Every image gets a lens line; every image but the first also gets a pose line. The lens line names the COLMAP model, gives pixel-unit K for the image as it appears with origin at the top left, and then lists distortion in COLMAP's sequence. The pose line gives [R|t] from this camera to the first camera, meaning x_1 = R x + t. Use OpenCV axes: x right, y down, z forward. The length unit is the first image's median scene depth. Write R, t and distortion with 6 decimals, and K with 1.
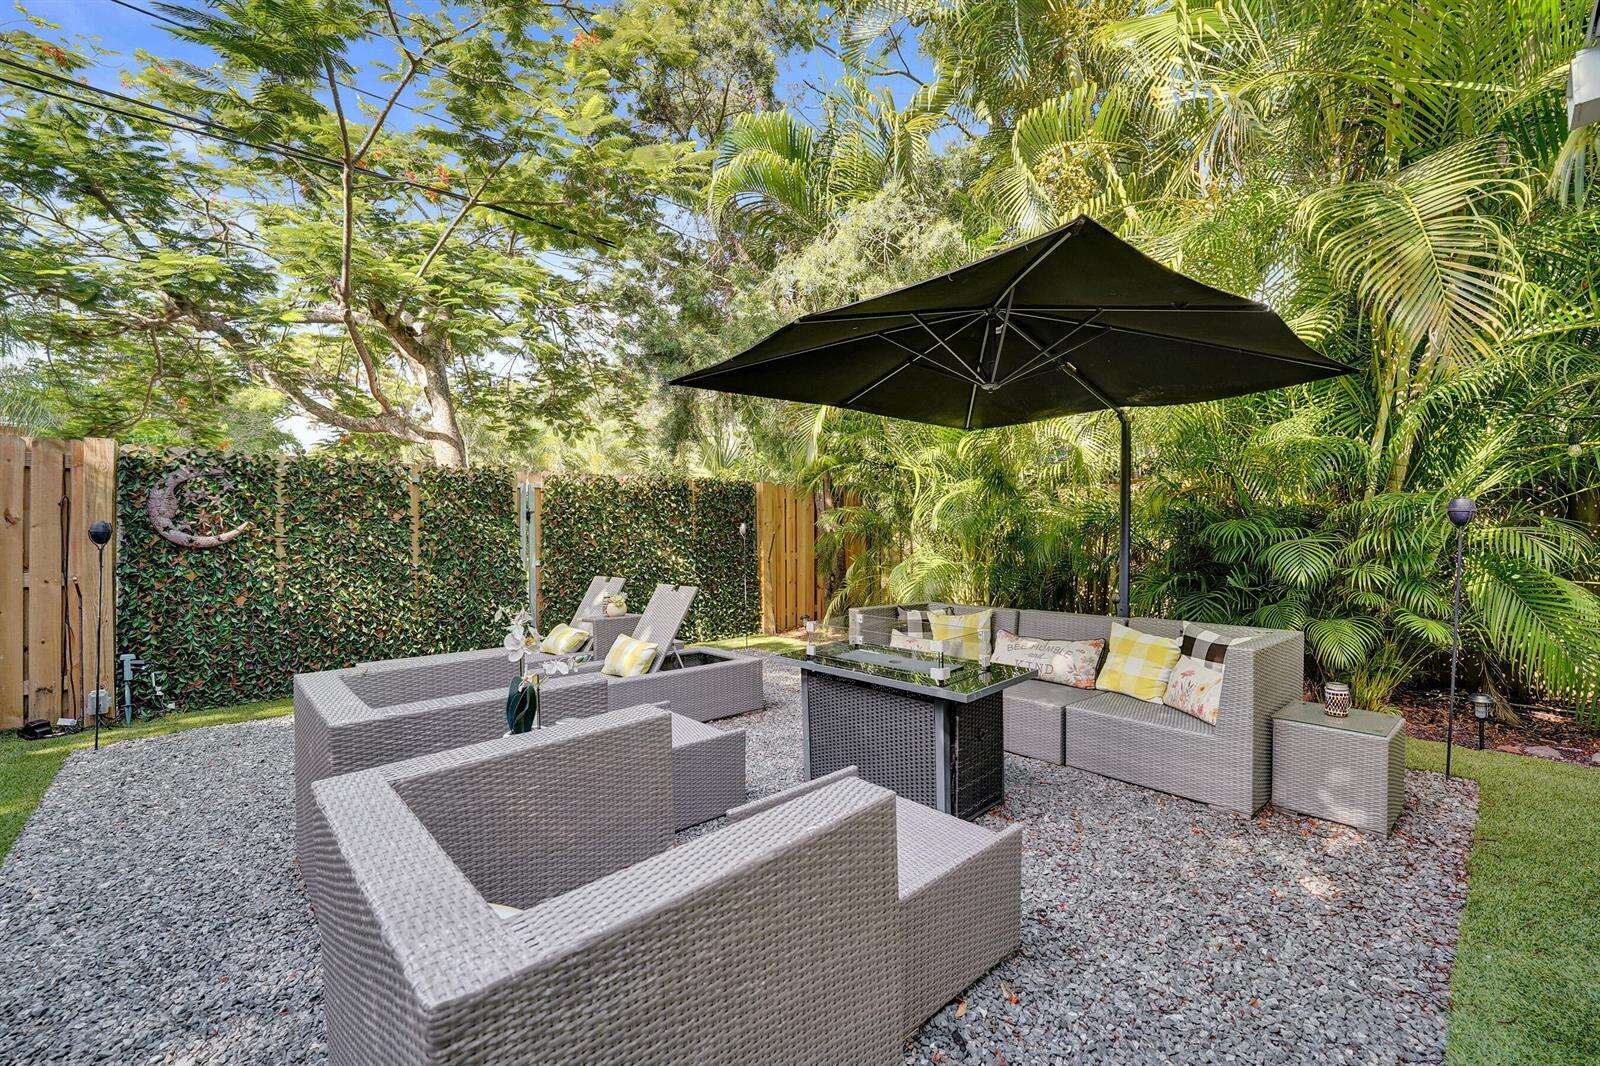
lens RADIAL K [[672.6, 0, 778.3], [0, 672.6, 517.0], [0, 0, 1]] dist [-0.013862, -0.000022]
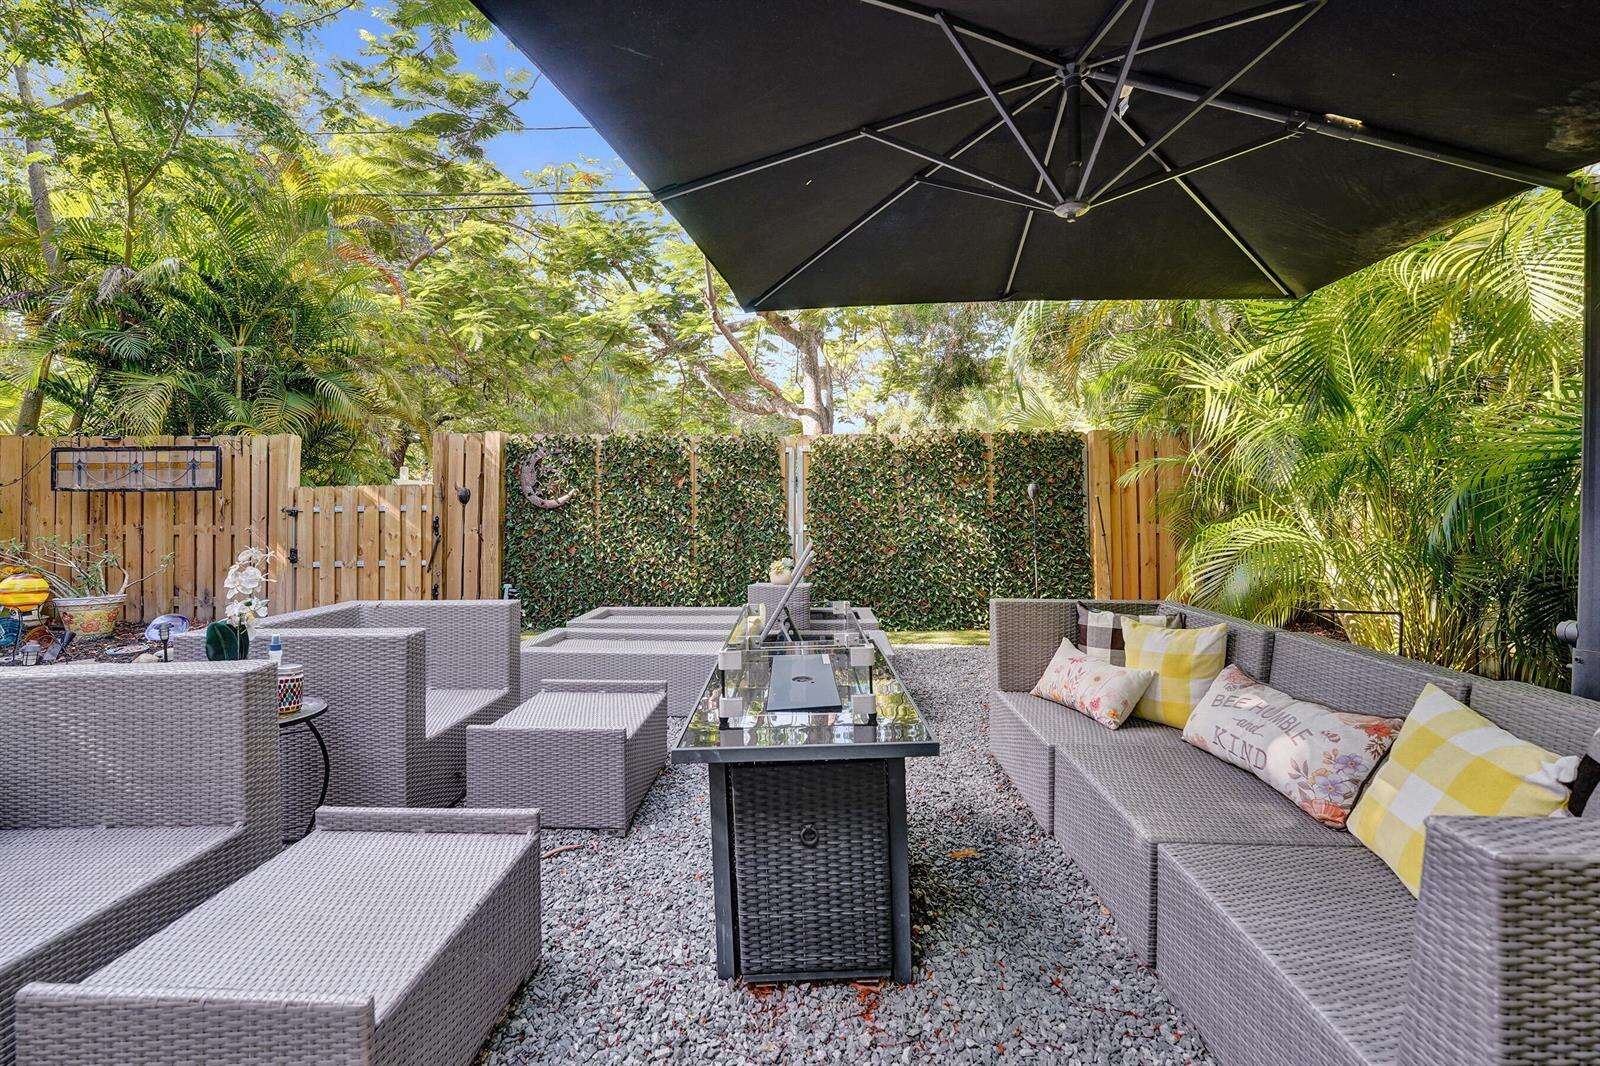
lens RADIAL K [[664.0, 0, 724.9], [0, 664.0, 477.9], [0, 0, 1]] dist [-0.016460, -0.000120]
pose [[0.737688, -0.026399, -0.674625, 0.243889], [0.015496, 0.999634, -0.022172, 0.016986], [0.674964, 0.005902, 0.737827, 0.222337]]
